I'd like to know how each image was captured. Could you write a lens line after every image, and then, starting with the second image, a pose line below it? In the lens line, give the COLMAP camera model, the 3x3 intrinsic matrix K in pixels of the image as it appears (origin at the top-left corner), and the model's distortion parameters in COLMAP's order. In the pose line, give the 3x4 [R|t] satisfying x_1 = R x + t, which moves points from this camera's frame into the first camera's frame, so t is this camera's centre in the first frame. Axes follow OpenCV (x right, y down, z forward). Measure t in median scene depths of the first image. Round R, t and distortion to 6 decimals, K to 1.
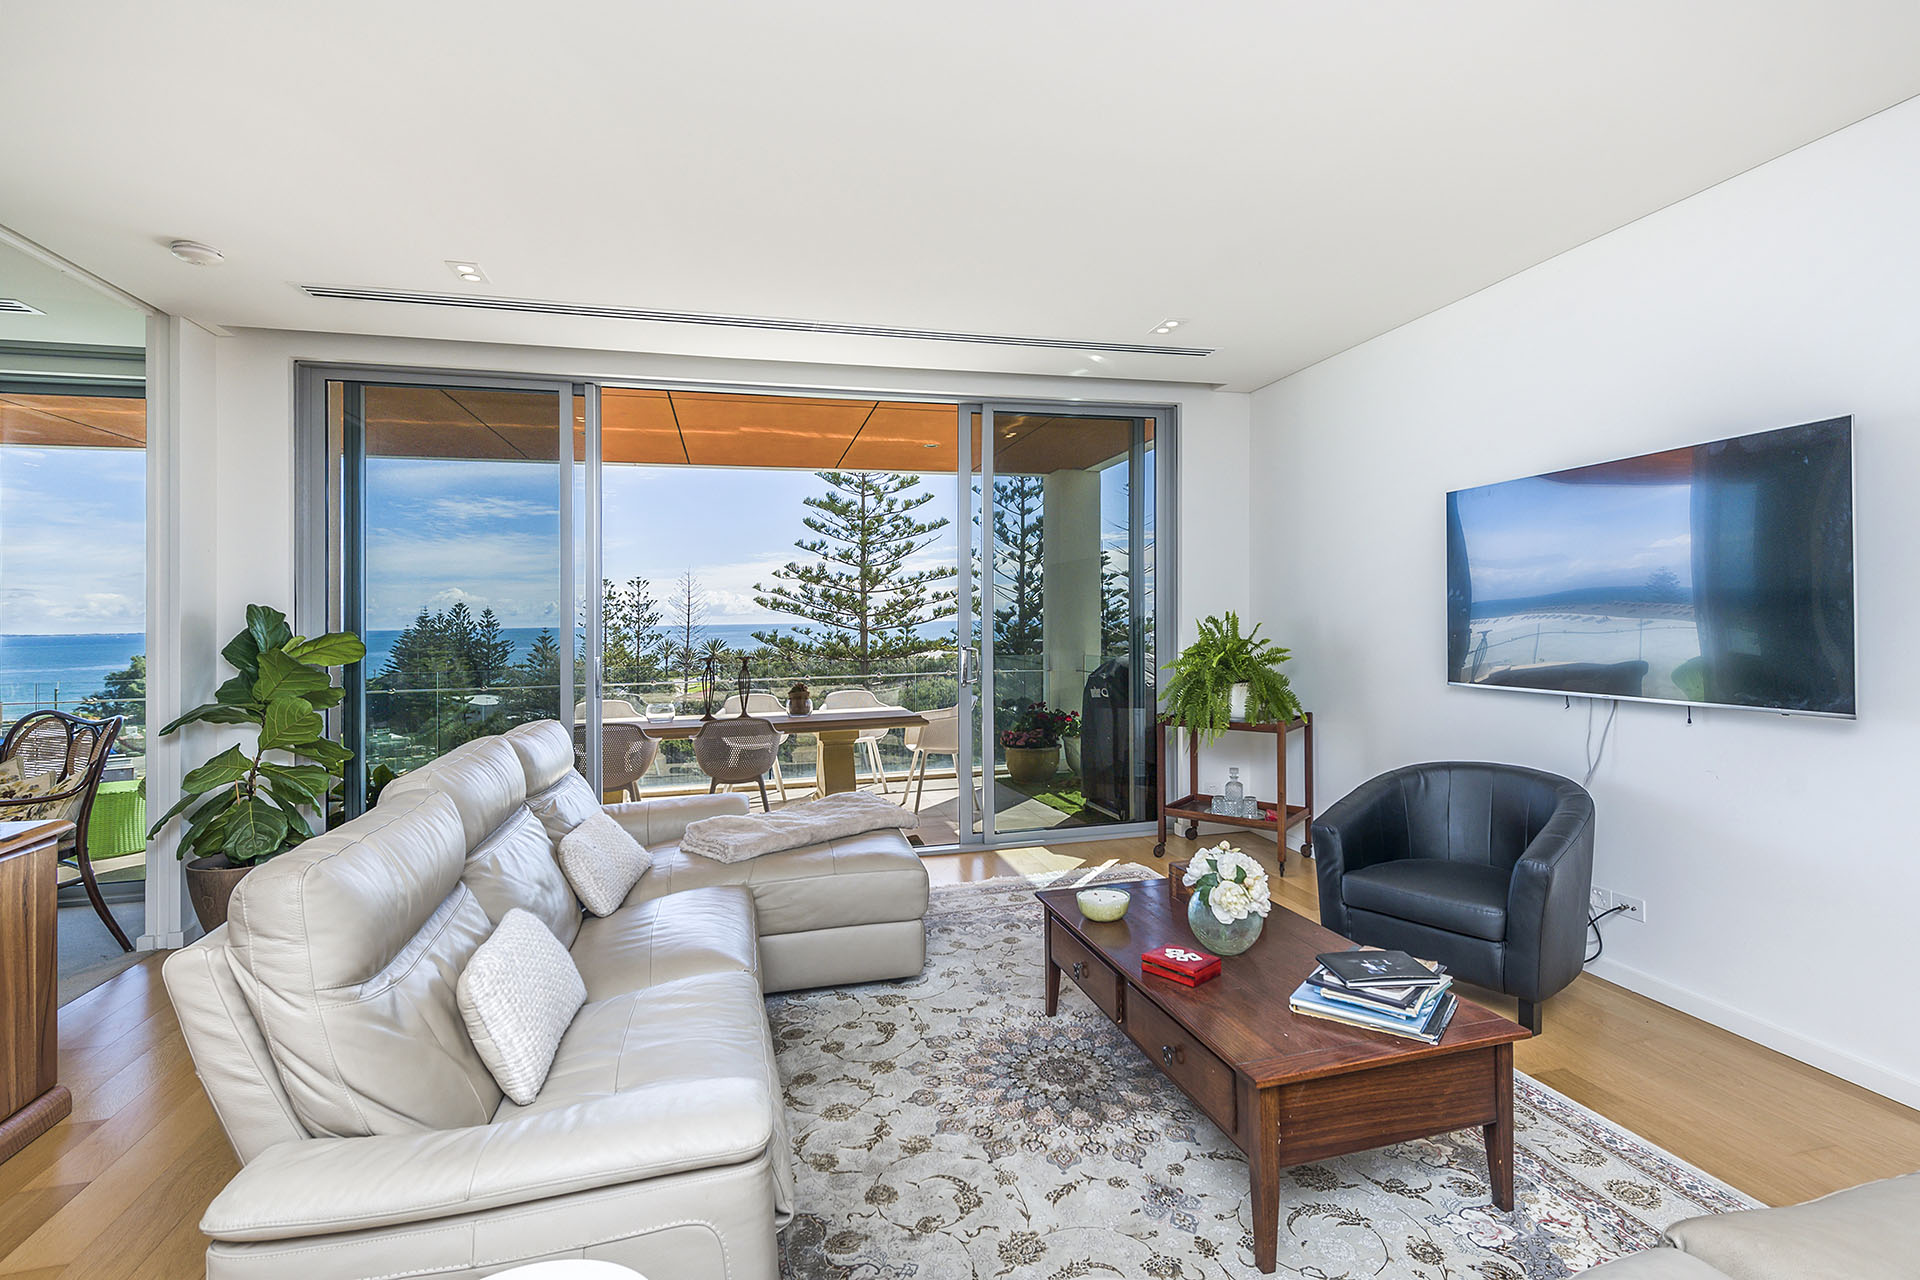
lens RADIAL K [[863.7, 0, 931.2], [0, 863.7, 617.6], [0, 0, 1]] dist [0.008554, -0.000364]
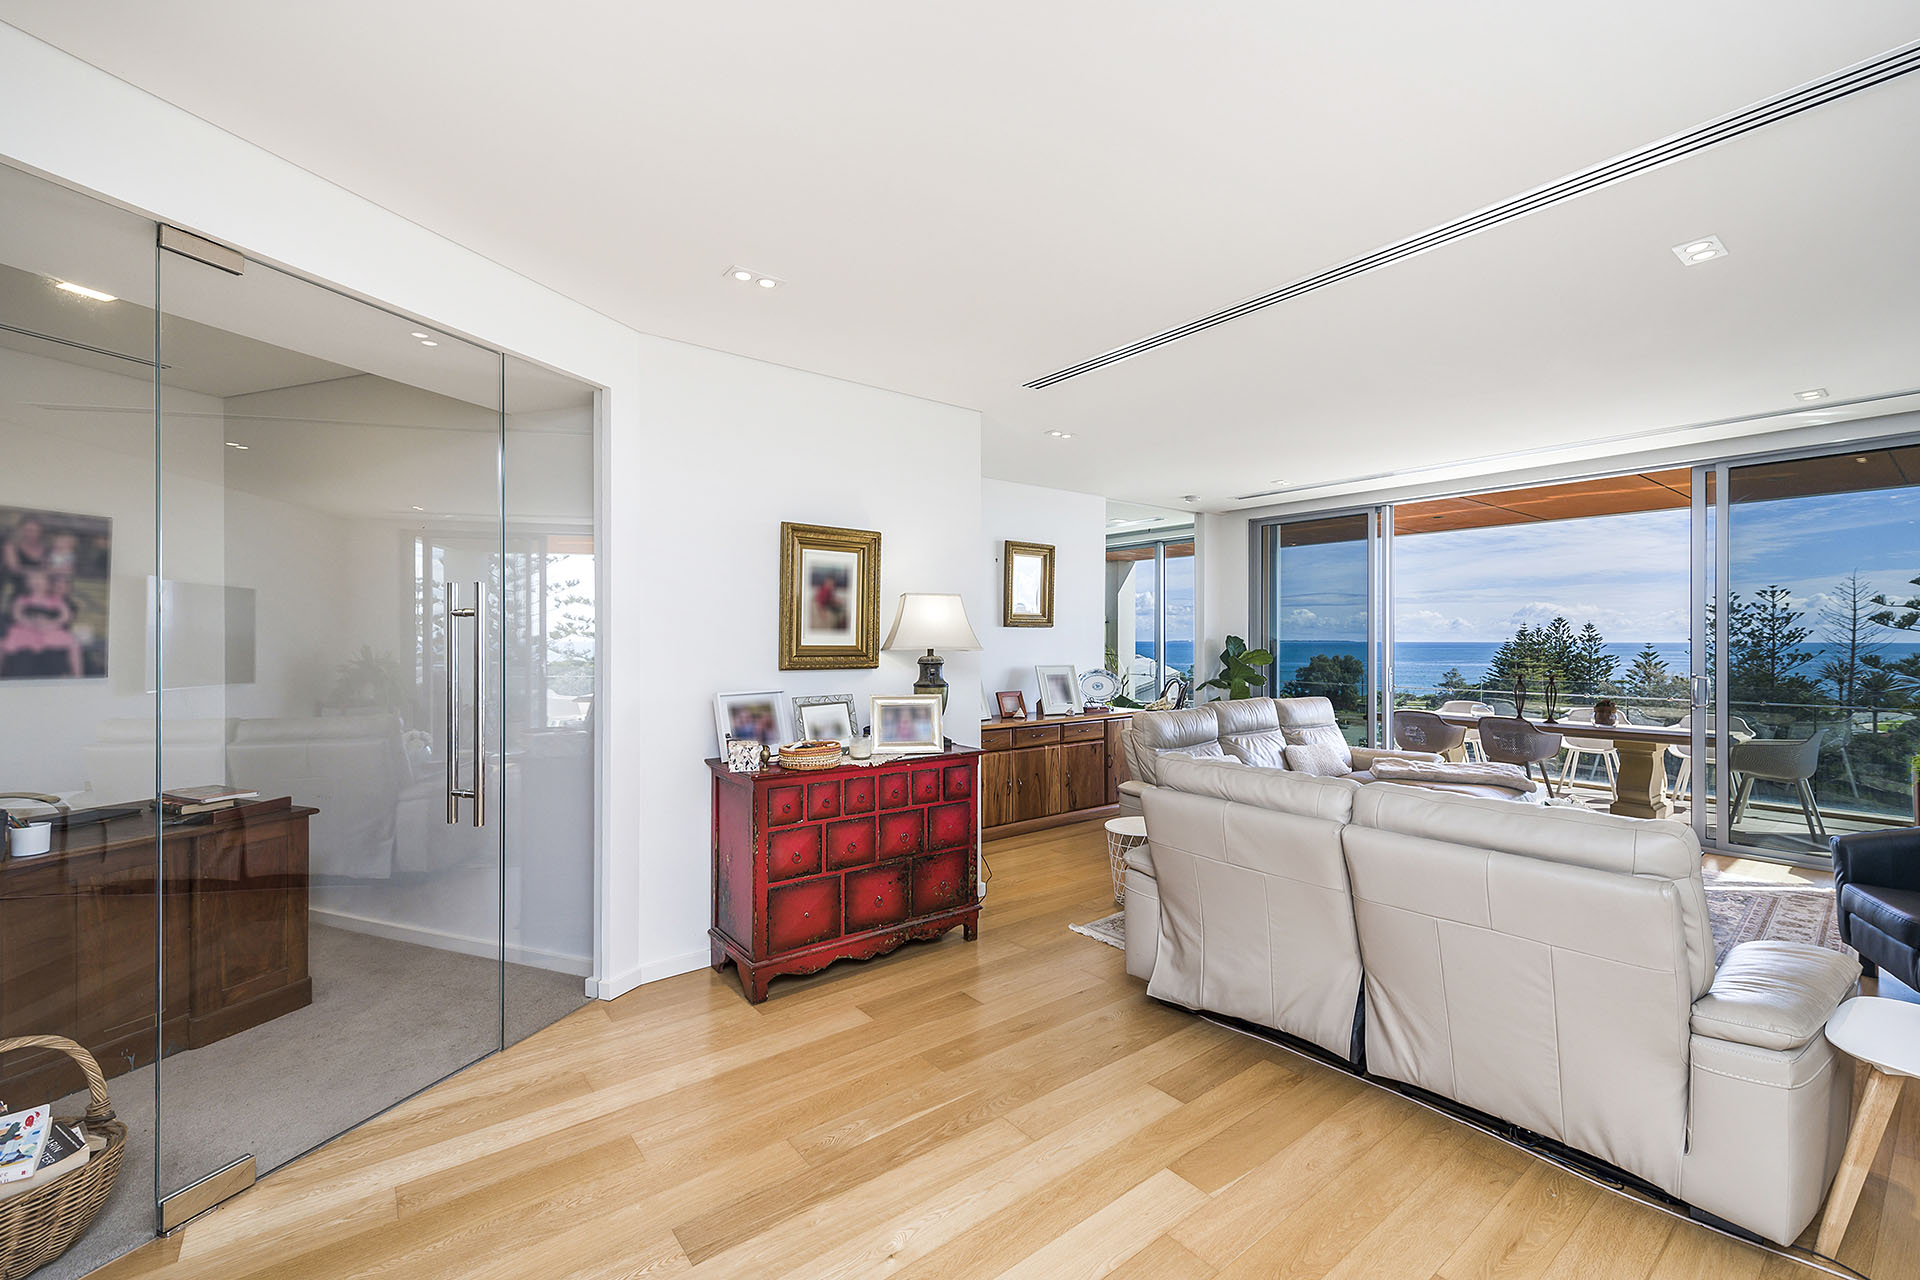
lens RADIAL K [[753.6, 0, 947.6], [0, 753.6, 632.0], [0, 0, 1]] dist [-0.000648, -0.000850]
pose [[0.366527, 0.005748, -0.930390, 0.462683], [-0.003523, 0.999982, 0.004790, -0.019606], [0.930401, 0.001522, 0.366541, -0.231842]]
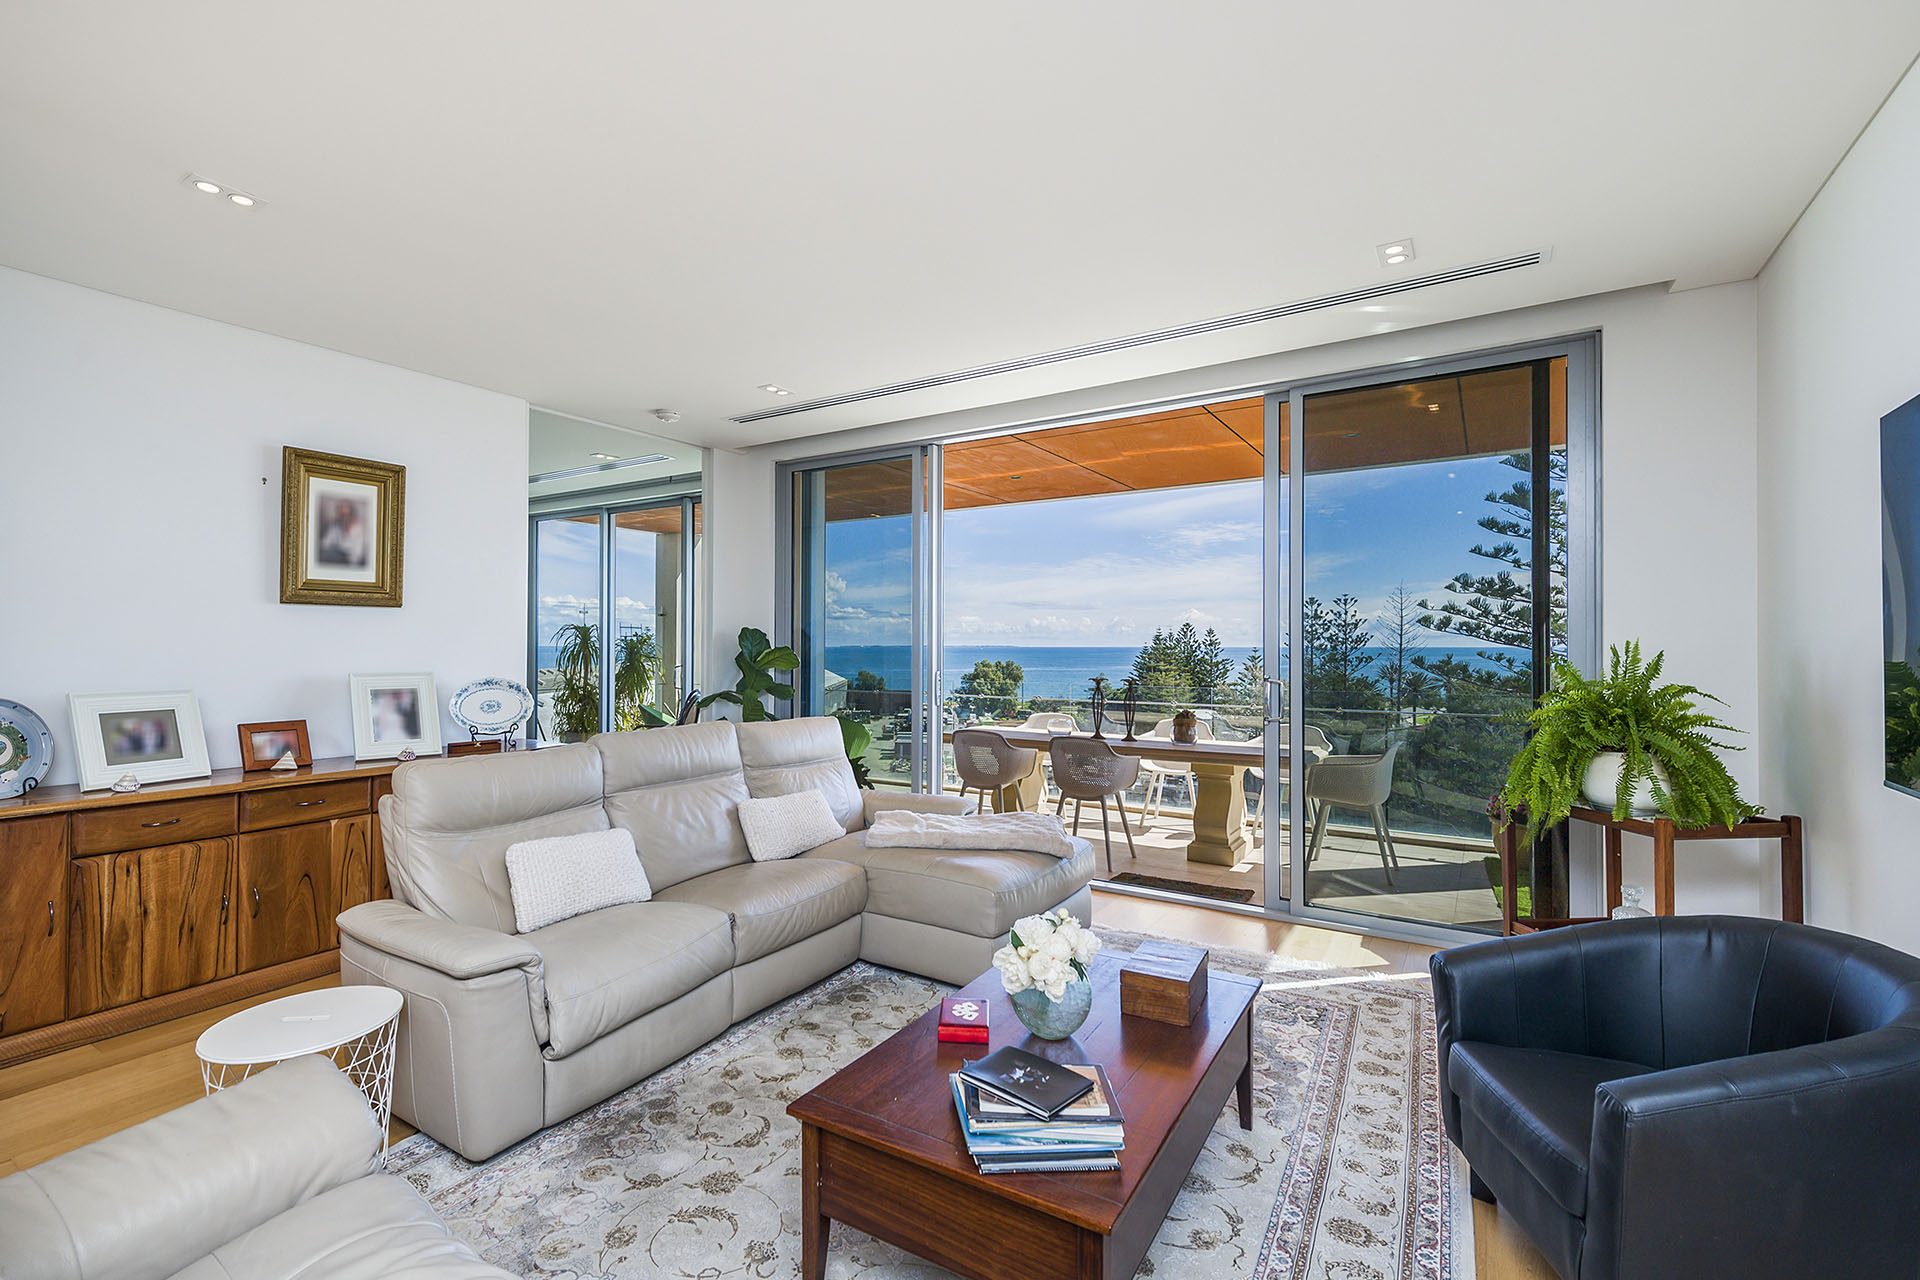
lens RADIAL K [[863.7, 0, 885.1], [0, 863.7, 628.1], [0, 0, 1]] dist [0.008554, -0.000364]
pose [[0.658502, 0.001374, -0.752578, 0.328682], [-0.009120, 0.999939, -0.006155, -0.004641], [0.752524, 0.010917, 0.658475, 0.113058]]
